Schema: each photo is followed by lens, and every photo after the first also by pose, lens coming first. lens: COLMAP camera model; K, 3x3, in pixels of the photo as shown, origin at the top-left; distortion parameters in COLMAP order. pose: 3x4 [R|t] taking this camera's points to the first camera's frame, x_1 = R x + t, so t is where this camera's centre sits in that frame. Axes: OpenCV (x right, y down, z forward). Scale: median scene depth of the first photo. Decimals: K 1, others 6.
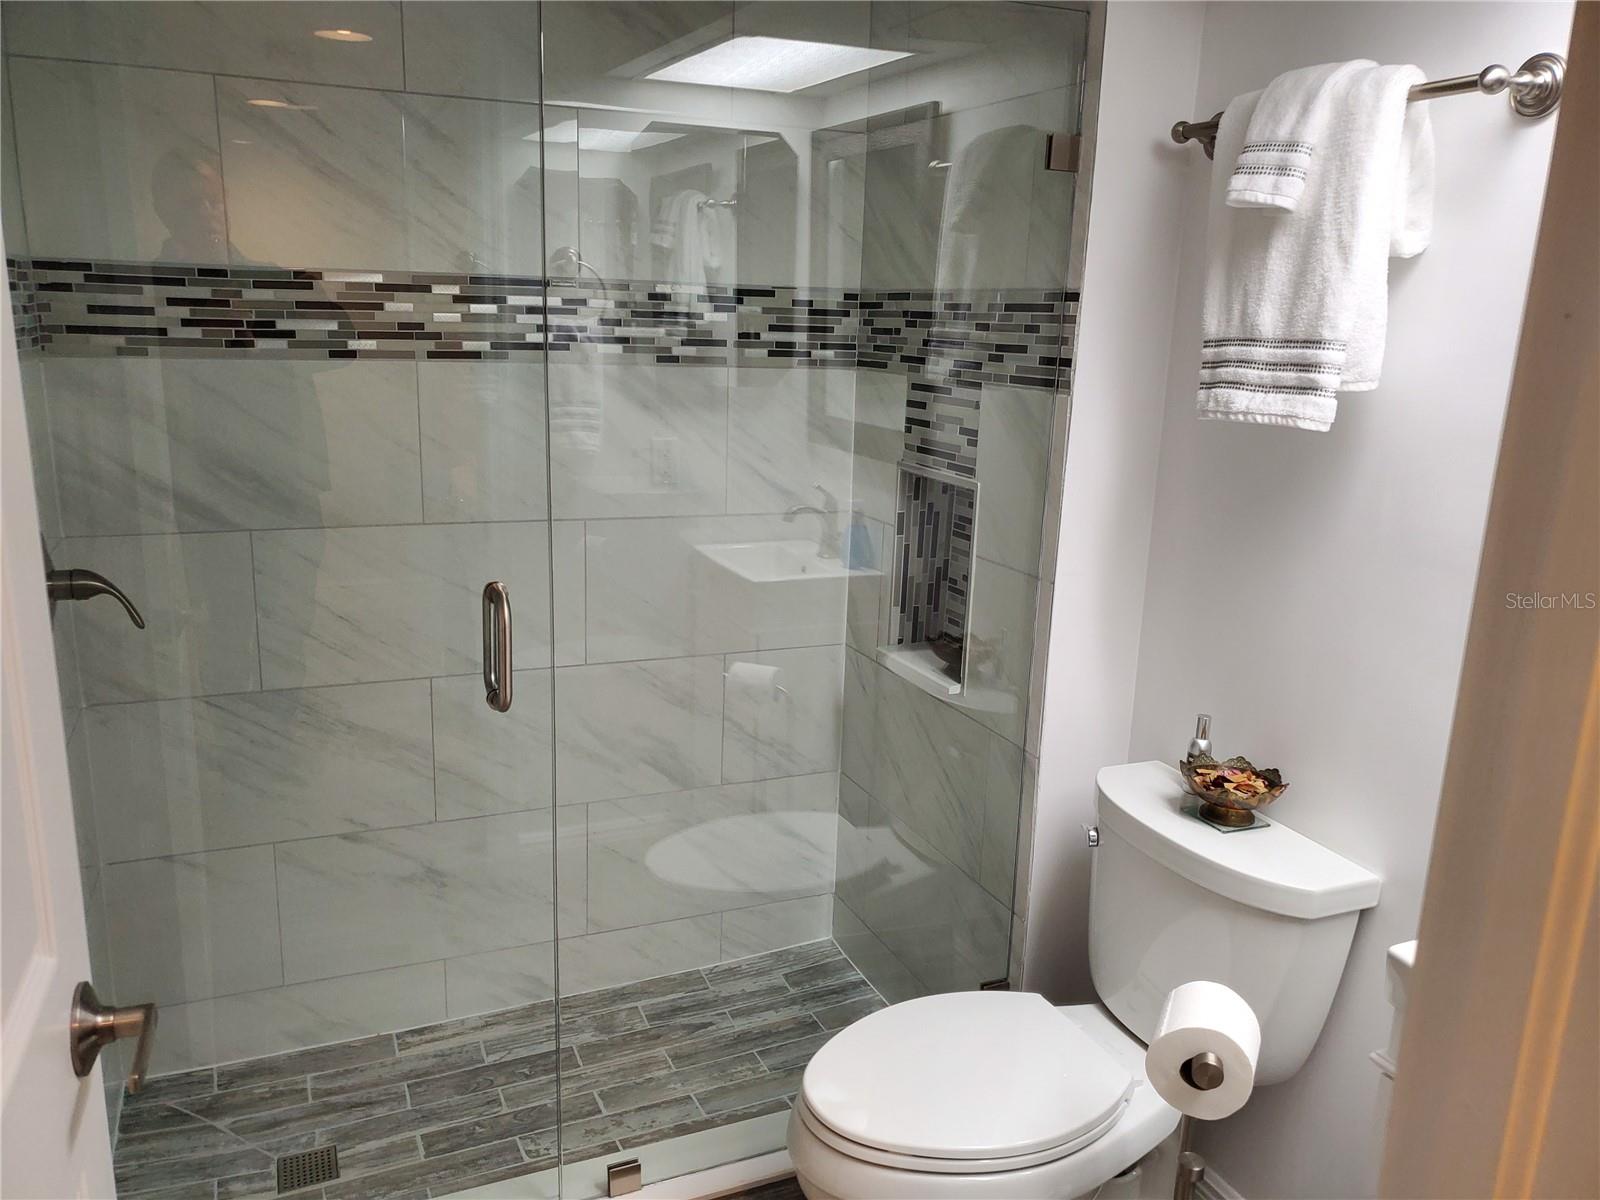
lens RADIAL K [[1225.3, 0, 800.0], [0, 1225.3, 600.0], [0, 0, 1]] dist [-0.133258, 0.105585]
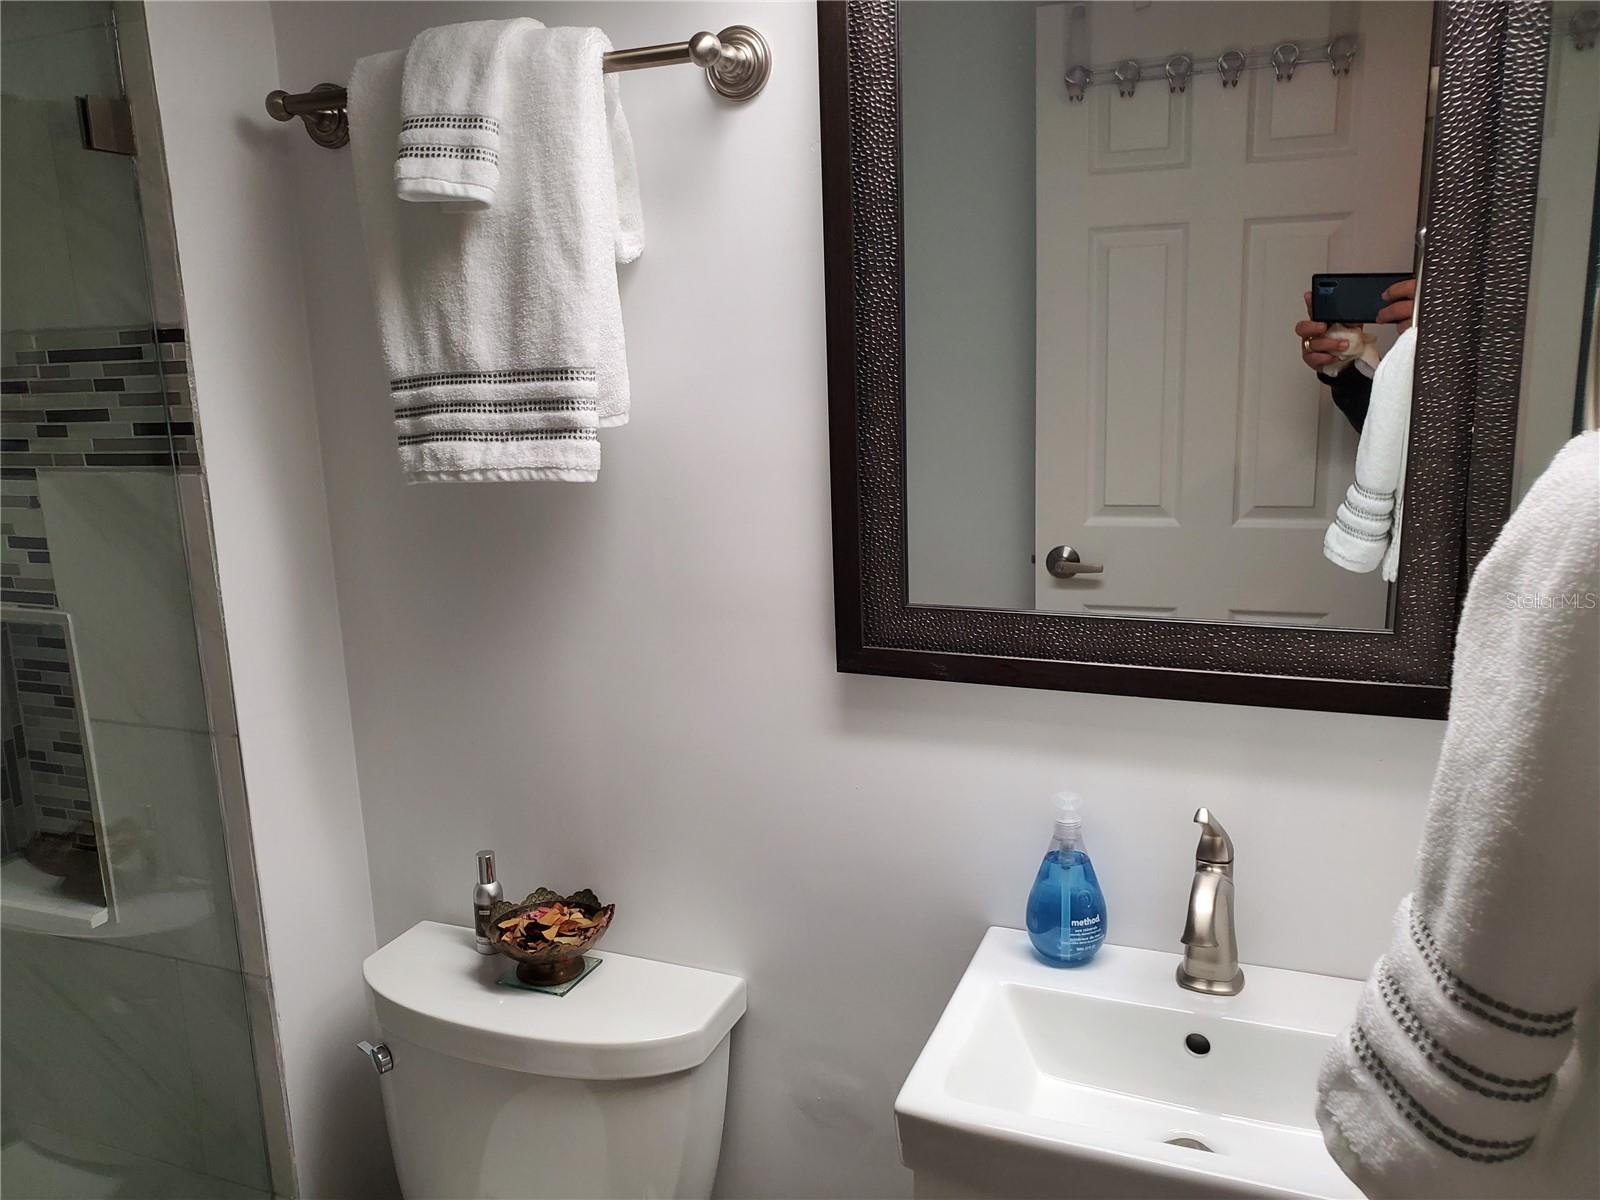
lens RADIAL K [[1252.6, 0, 800.0], [0, 1252.6, 600.0], [0, 0, 1]] dist [-0.007599, 0.006132]
pose [[0.713552, -0.190010, 0.674344, -0.038887], [0.209815, 0.976299, 0.053078, -0.068977], [-0.668447, 0.103613, 0.736507, 0.261319]]
